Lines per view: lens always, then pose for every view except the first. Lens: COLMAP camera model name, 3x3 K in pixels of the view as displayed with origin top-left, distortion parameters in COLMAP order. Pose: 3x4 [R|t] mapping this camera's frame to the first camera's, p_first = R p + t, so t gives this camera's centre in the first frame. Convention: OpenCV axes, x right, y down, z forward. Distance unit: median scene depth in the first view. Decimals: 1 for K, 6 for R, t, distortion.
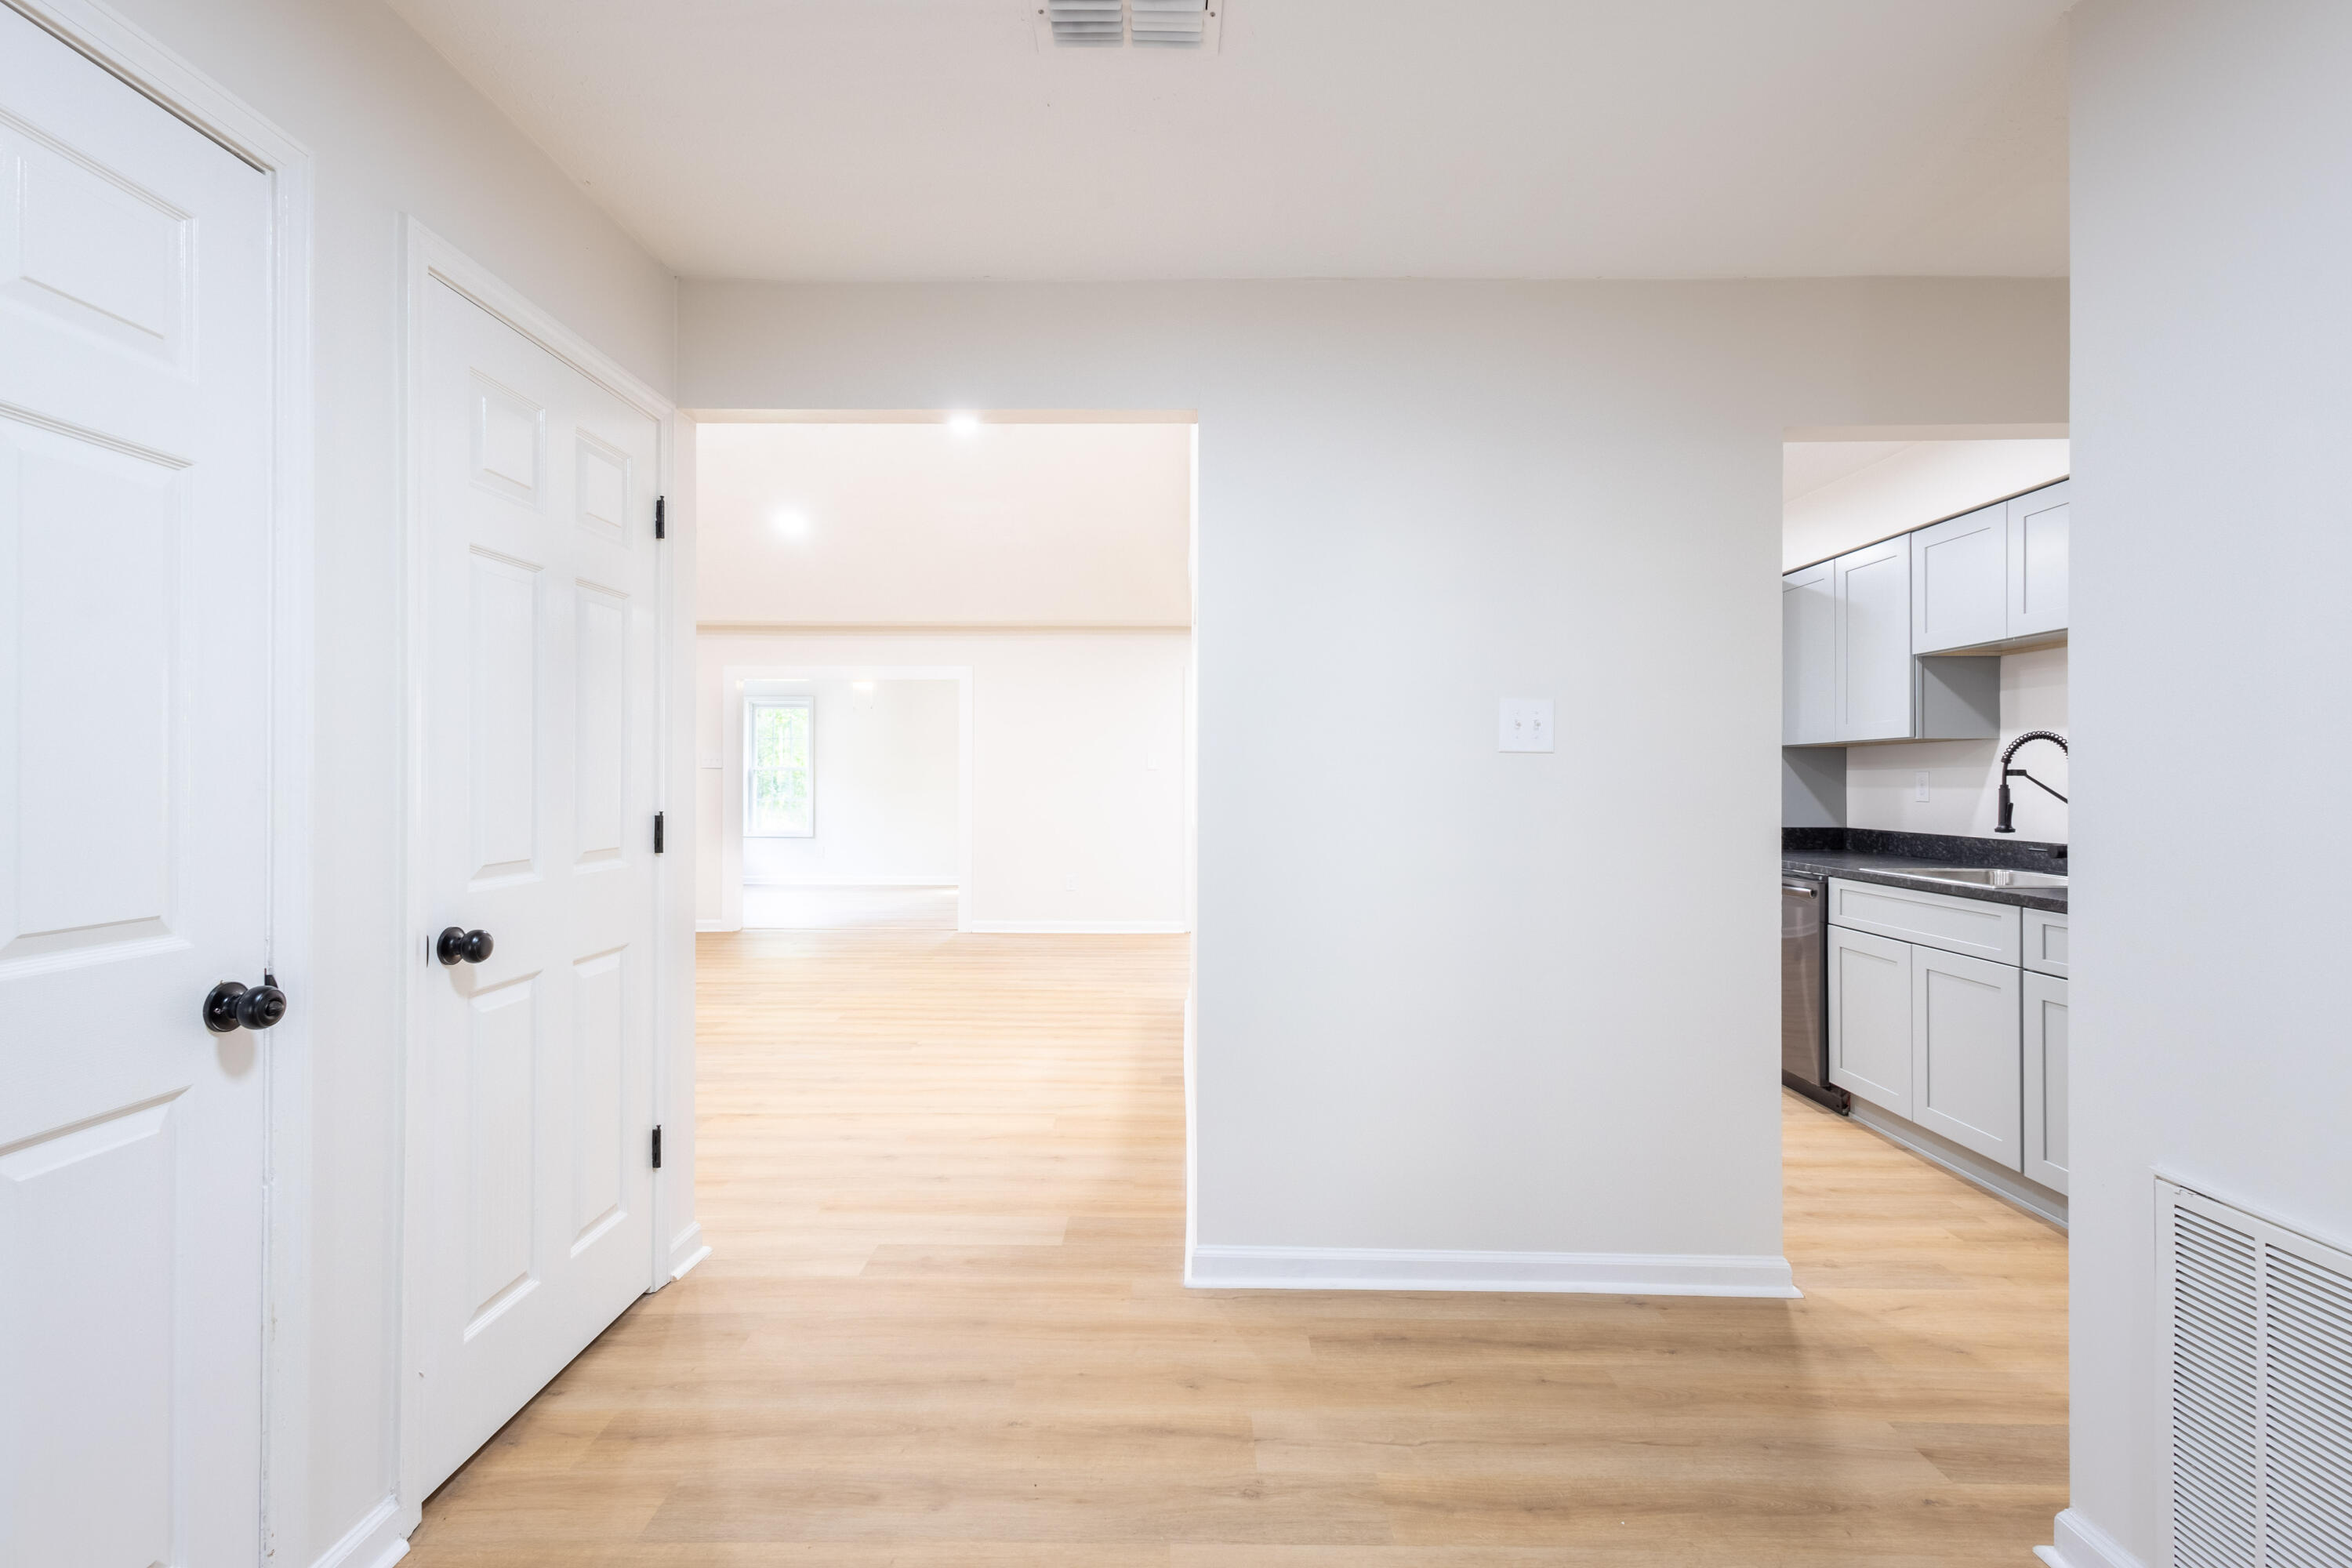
lens RADIAL K [[1081.6, 0, 1171.5], [0, 1081.6, 780.5], [0, 0, 1]] dist [0.016773, -0.004611]
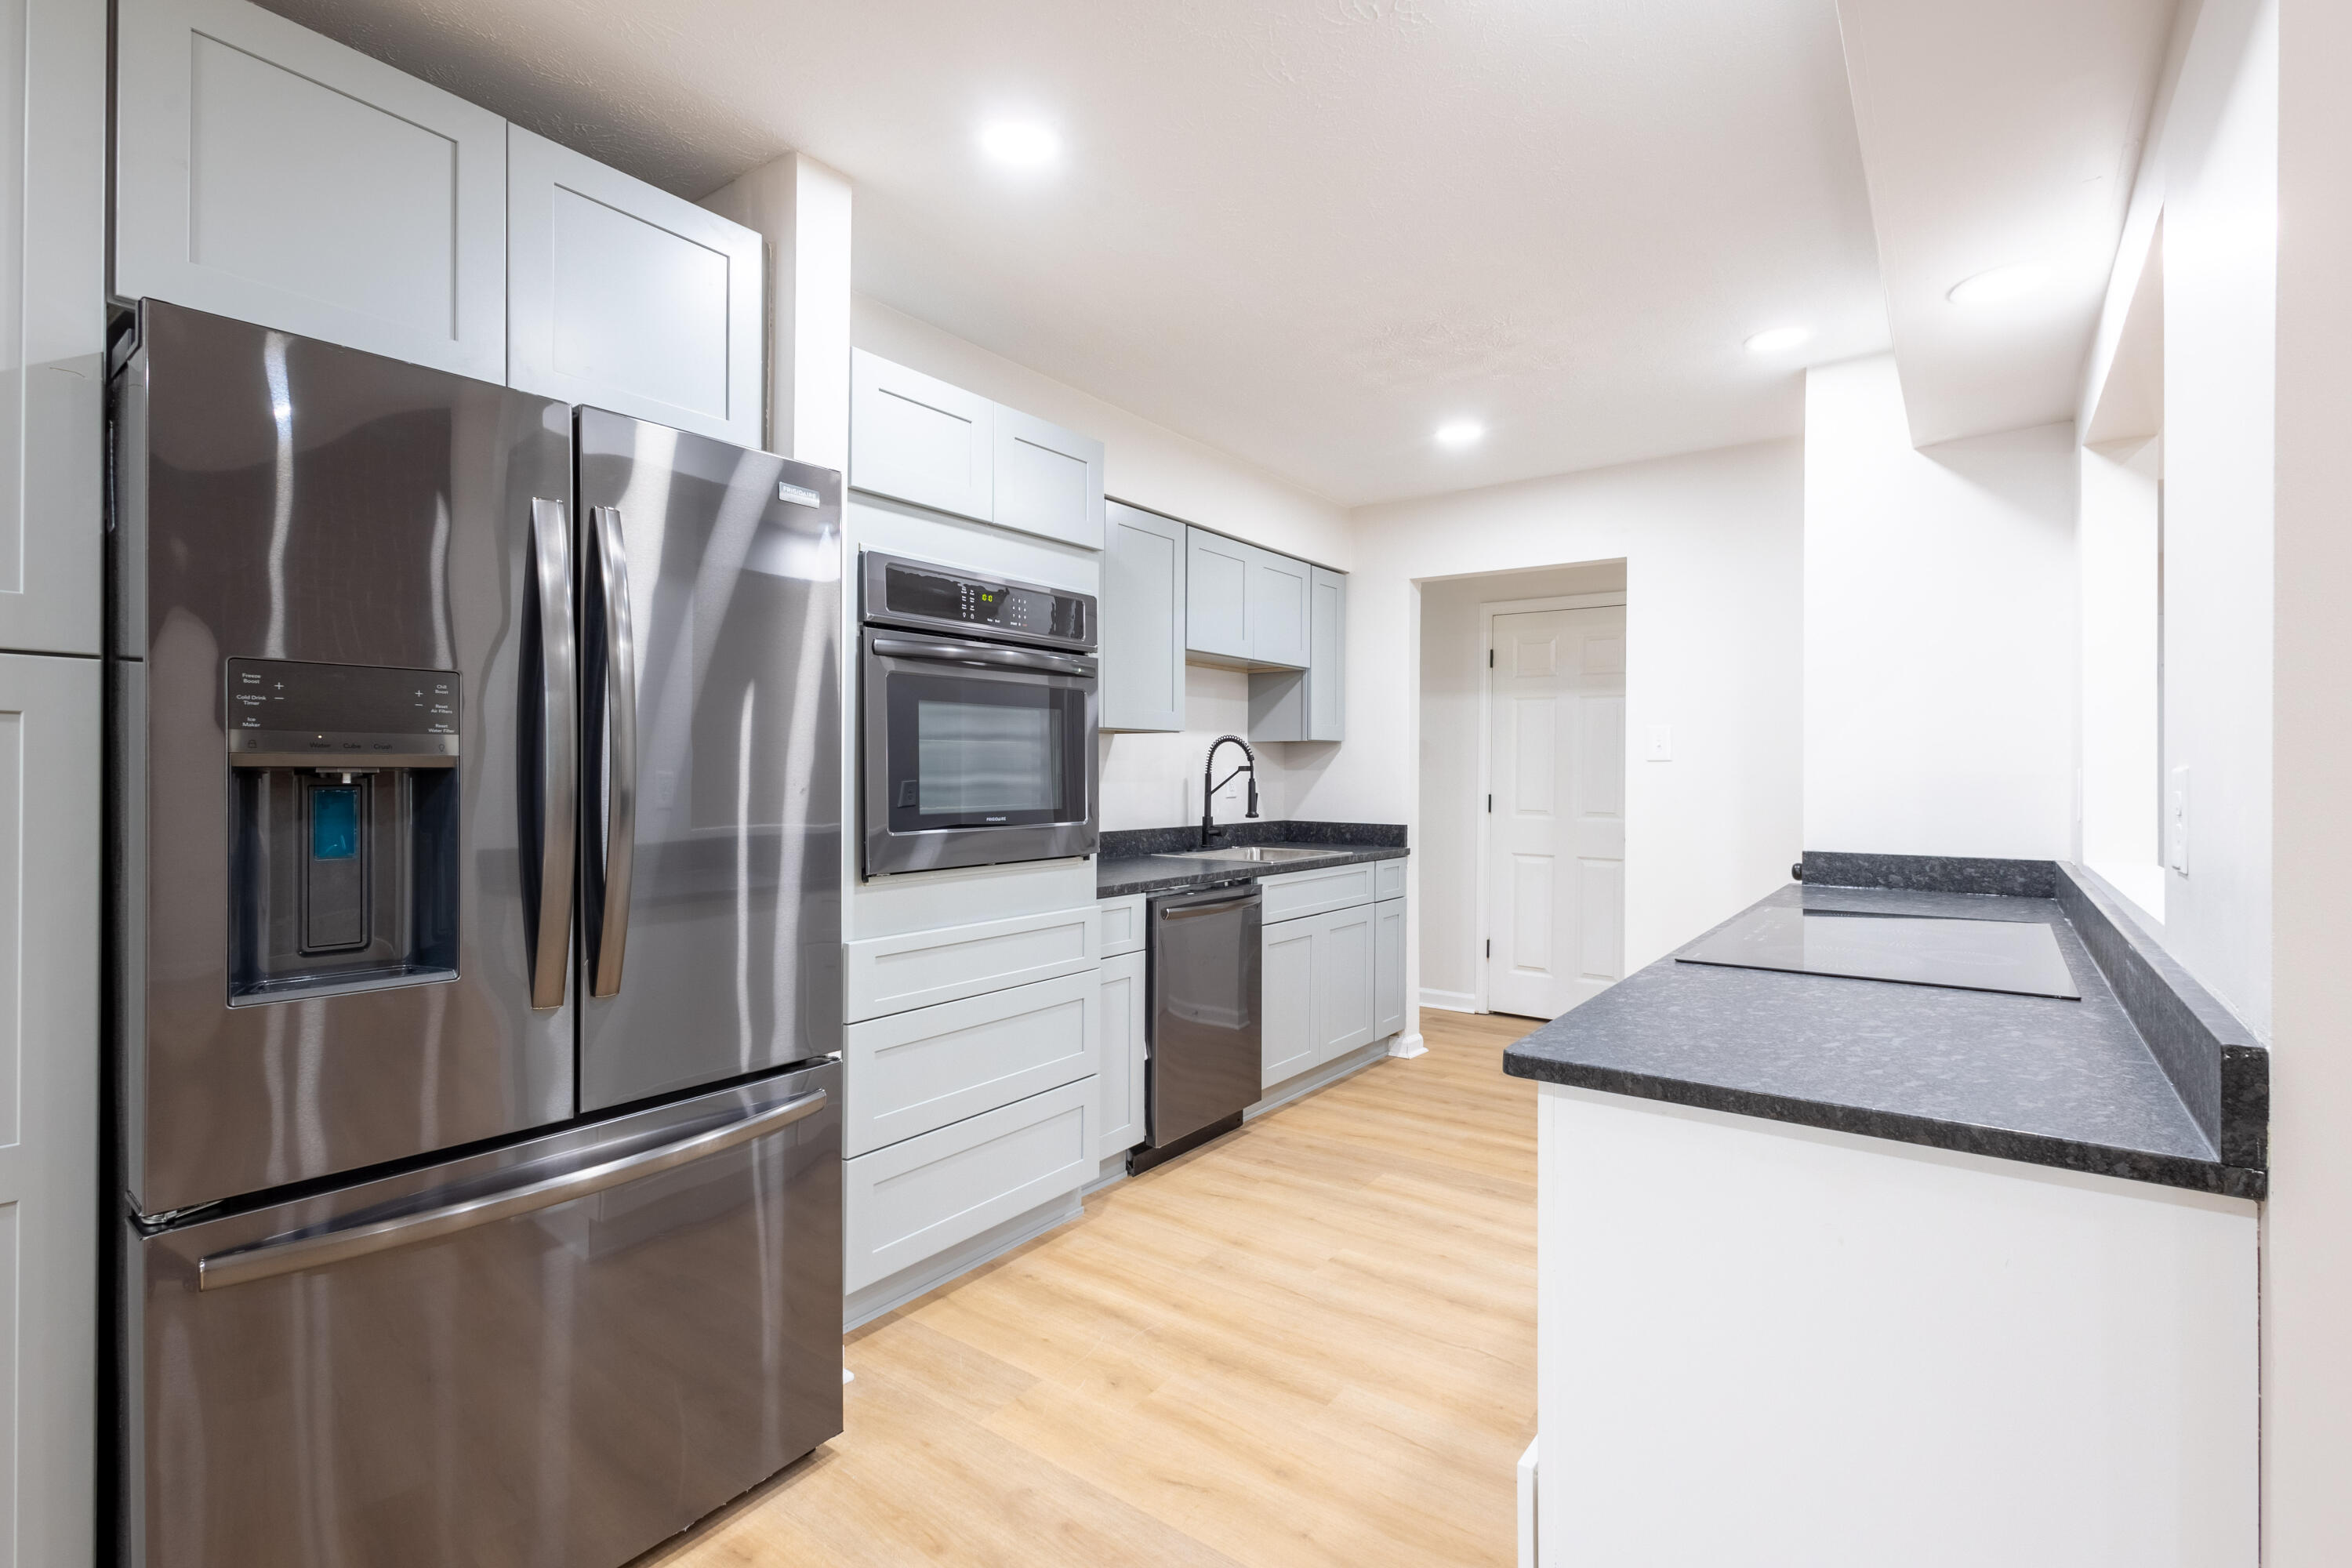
lens RADIAL K [[1081.6, 0, 1171.5], [0, 1081.6, 780.5], [0, 0, 1]] dist [0.016773, -0.004611]
pose [[-0.815842, -0.012627, 0.578138, 0.120176], [-0.010392, 0.999920, 0.007174, -0.002636], [-0.578182, -0.000156, -0.815908, 1.835756]]
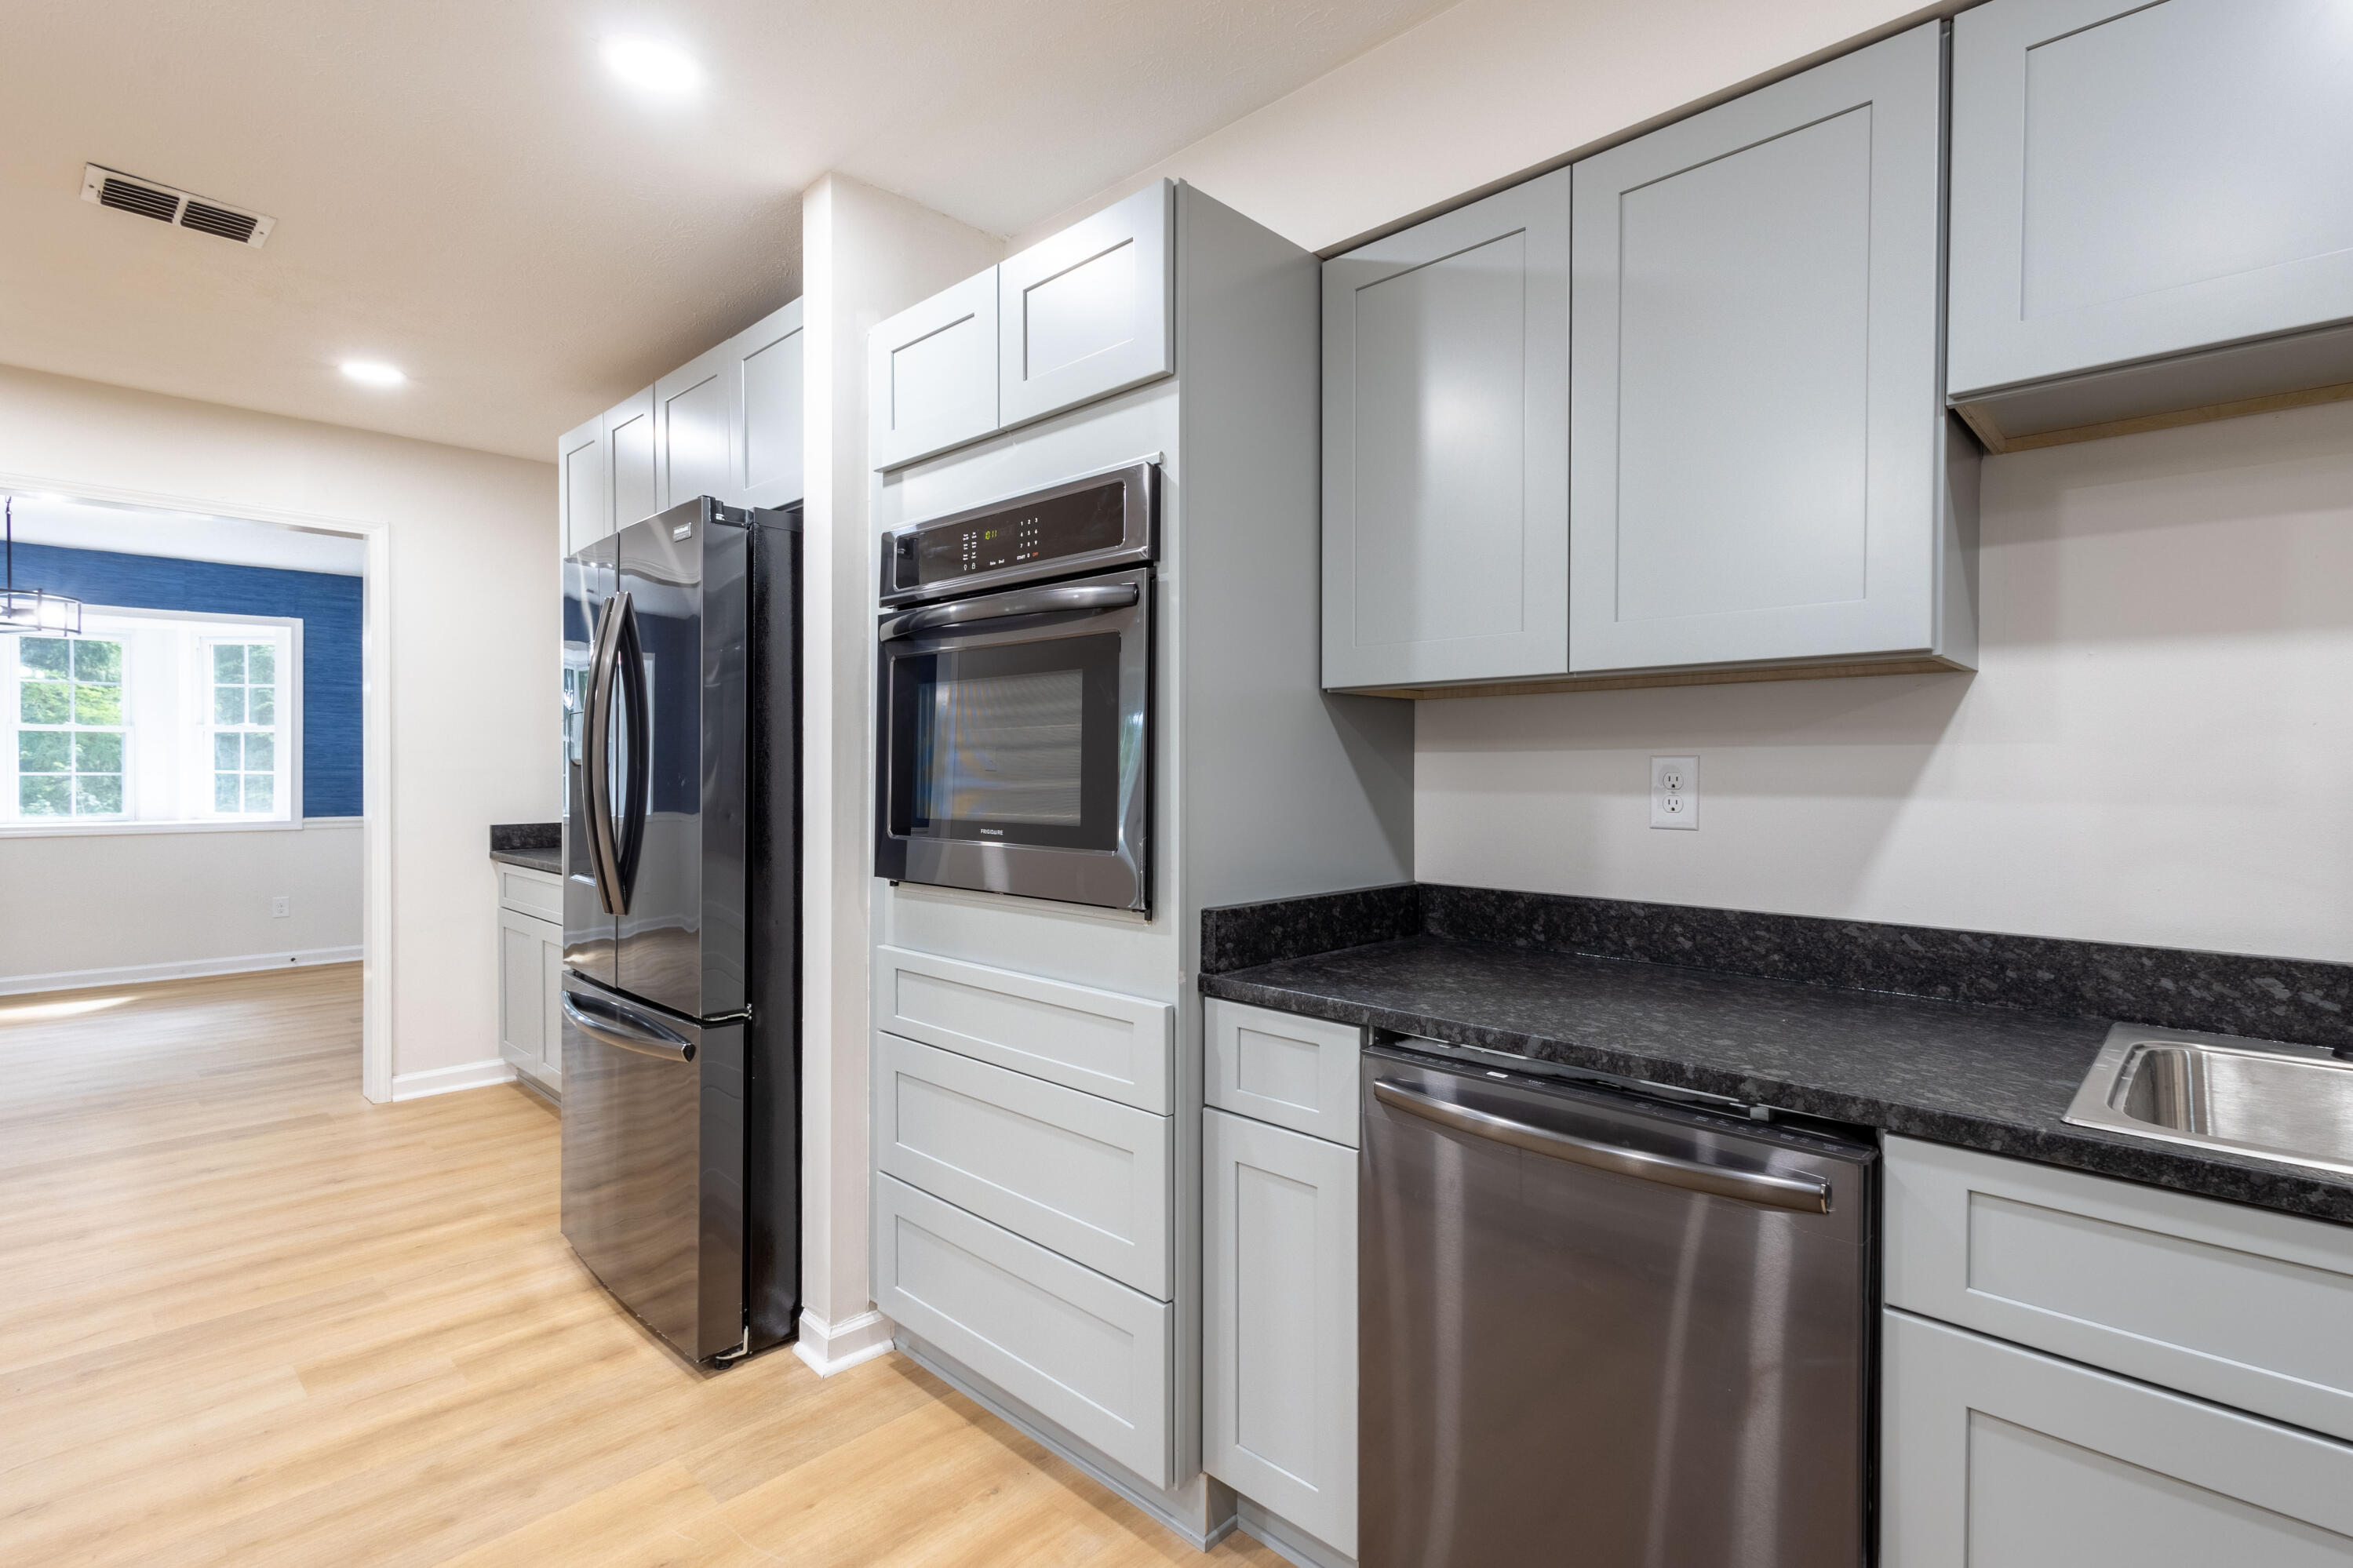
lens RADIAL K [[1093.6, 0, 1189.7], [0, 1093.6, 787.7], [0, 0, 1]] dist [0.003769, -0.000524]
pose [[0.671693, -0.008812, 0.740777, 0.288028], [-0.006095, 0.999830, 0.017420, -0.002242], [-0.740804, -0.016216, 0.671525, 0.952565]]
